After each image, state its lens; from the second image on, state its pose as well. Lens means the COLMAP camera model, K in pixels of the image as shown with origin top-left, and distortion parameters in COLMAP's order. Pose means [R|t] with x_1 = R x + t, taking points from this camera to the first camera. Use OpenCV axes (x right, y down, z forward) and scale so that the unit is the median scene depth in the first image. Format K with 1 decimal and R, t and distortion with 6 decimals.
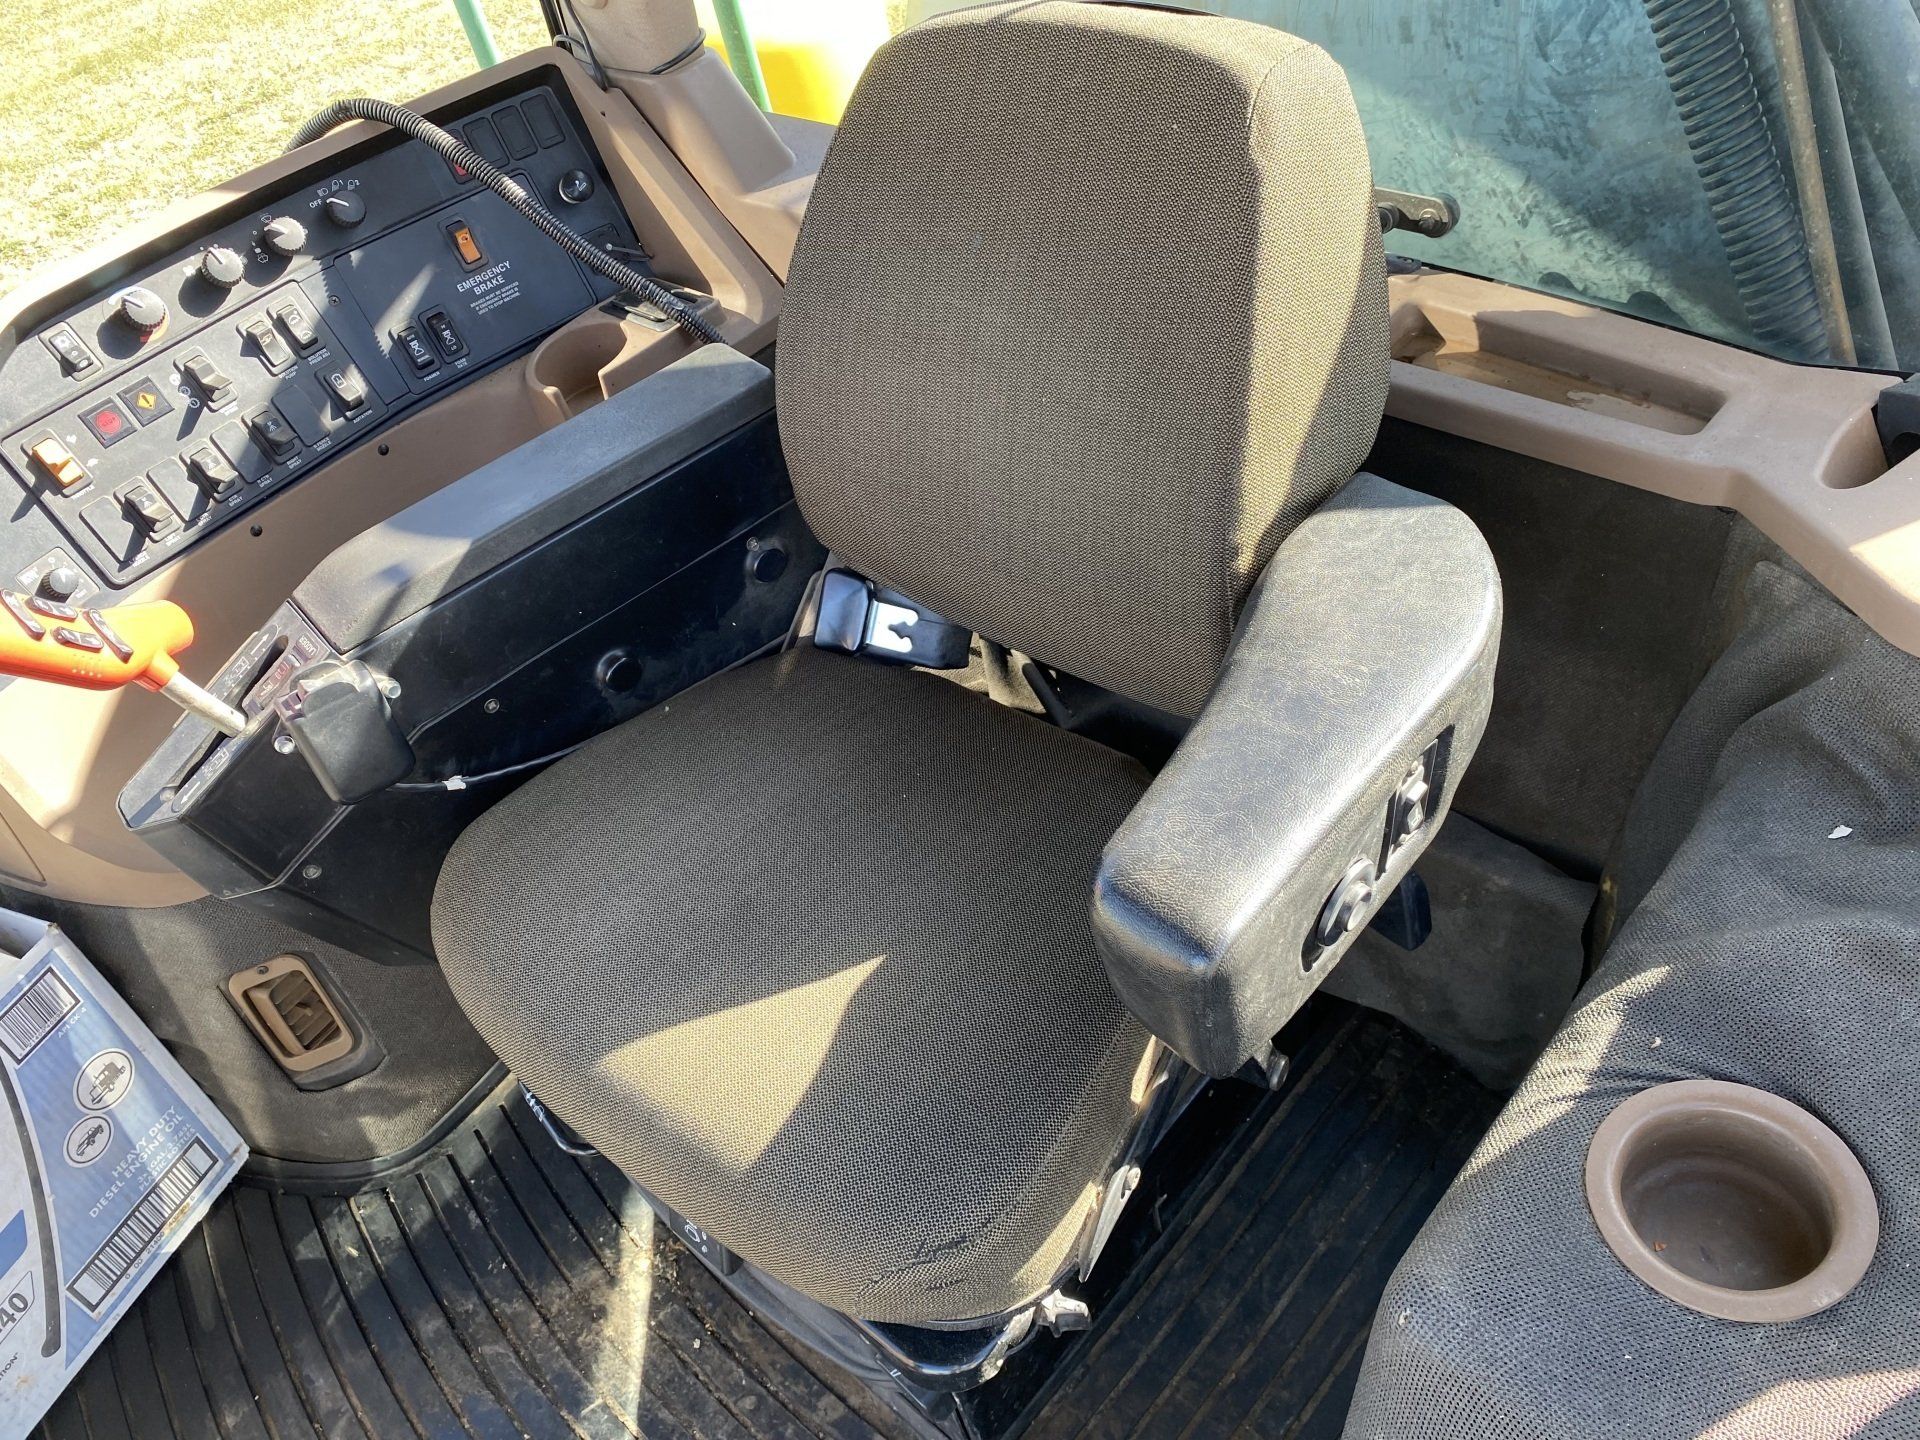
lens RADIAL K [[1476.7, 0, 939.3], [0, 1476.7, 717.9], [0, 0, 1]] dist [0.009232, 0.010565]
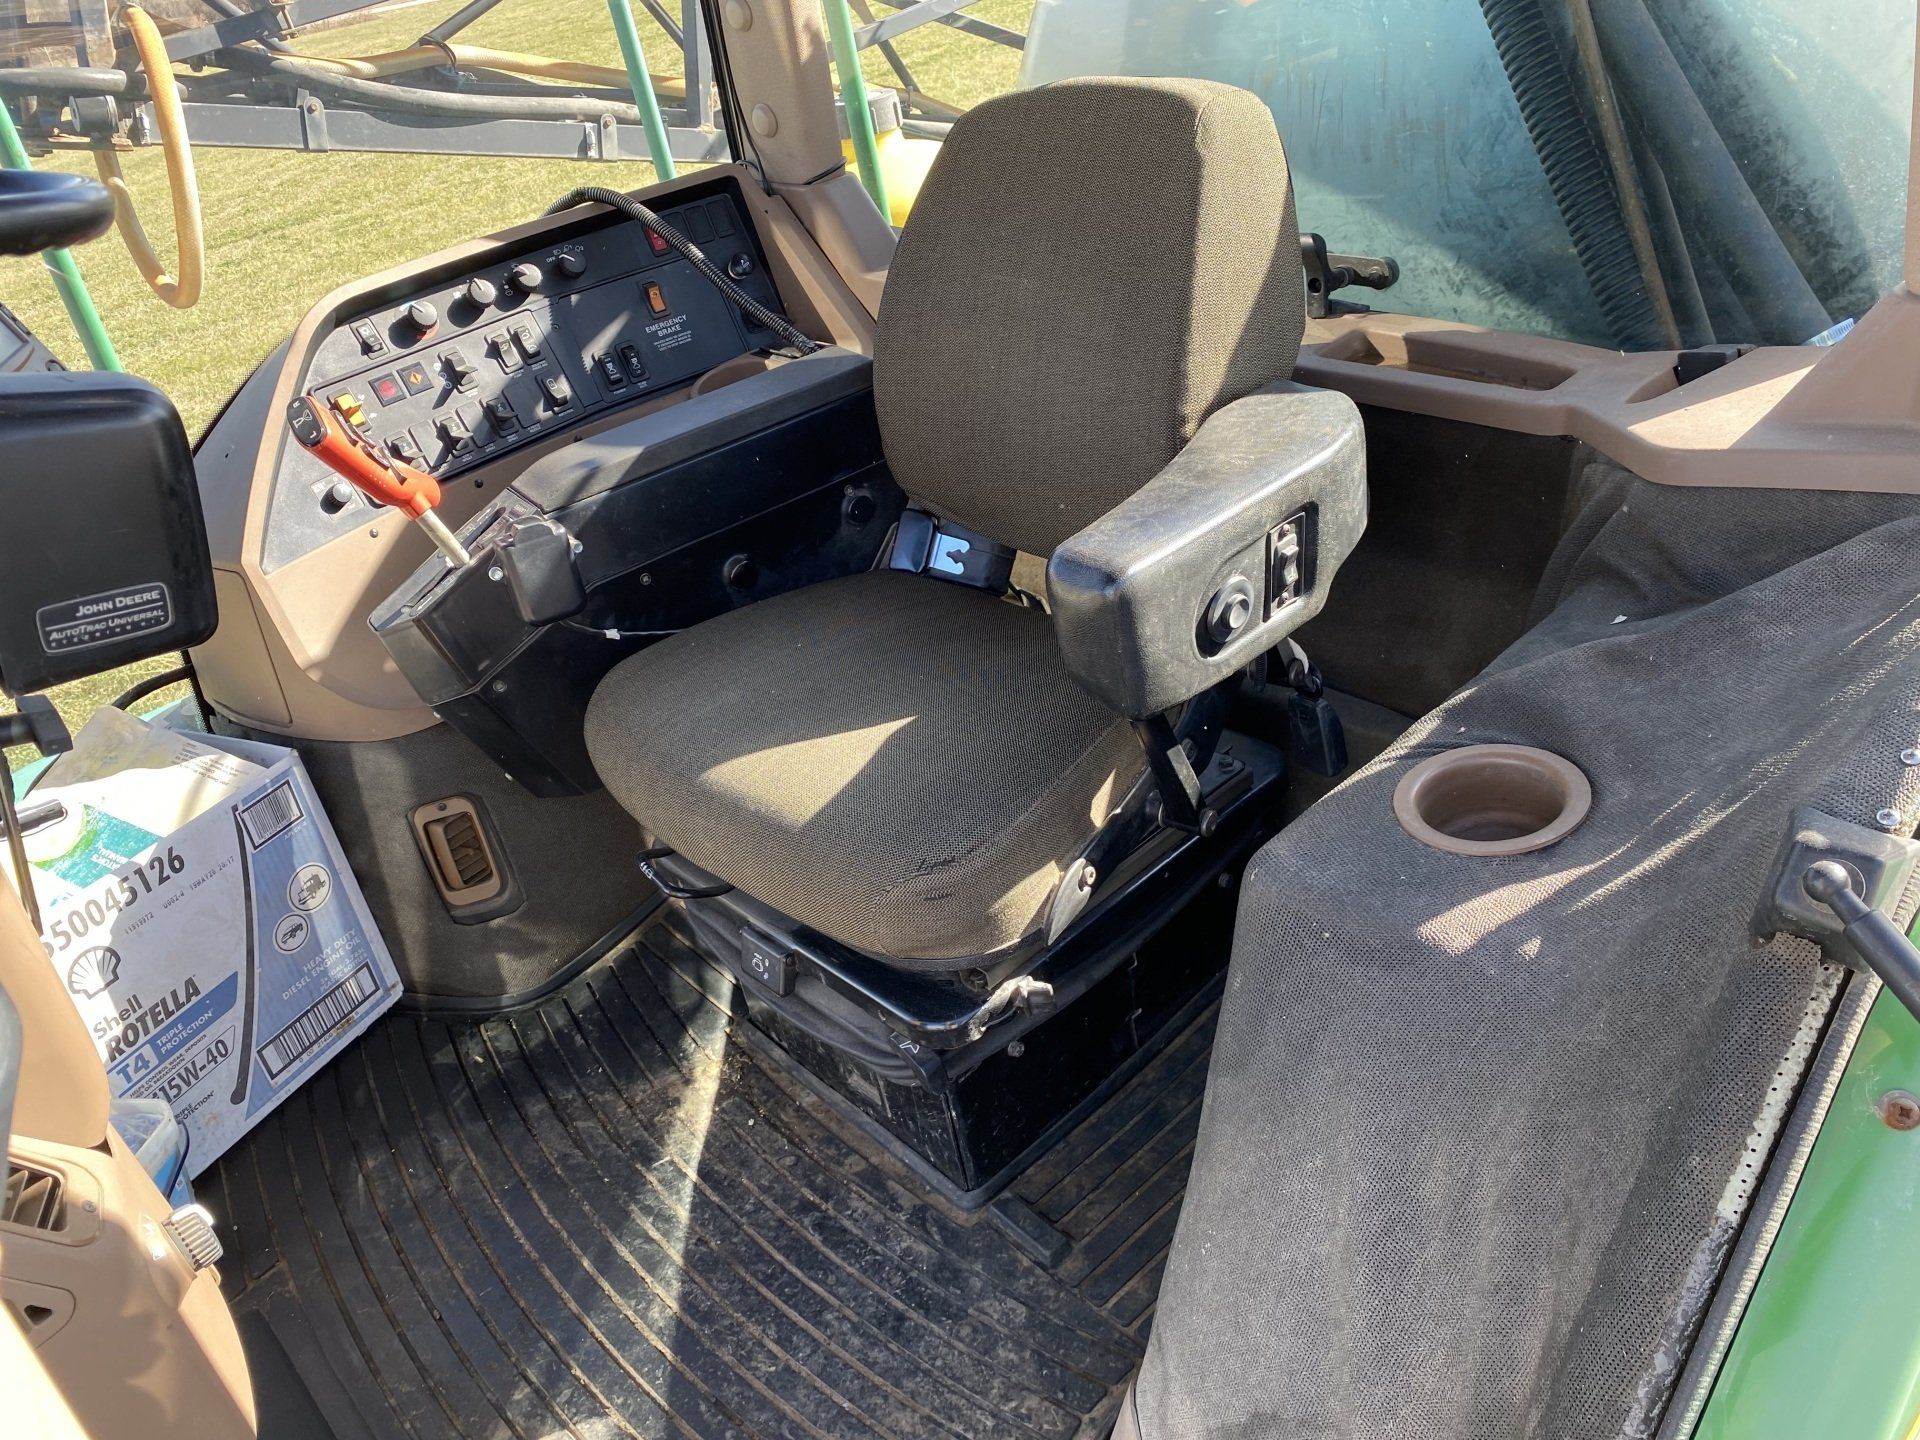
lens RADIAL K [[1457.8, 0, 939.3], [0, 1457.8, 709.2], [0, 0, 1]] dist [0.037649, -0.049938]
pose [[0.995260, 0.055507, -0.079854, 0.064983], [-0.069235, 0.981049, -0.180967, 0.287520], [0.068296, 0.185638, 0.980242, -0.221683]]
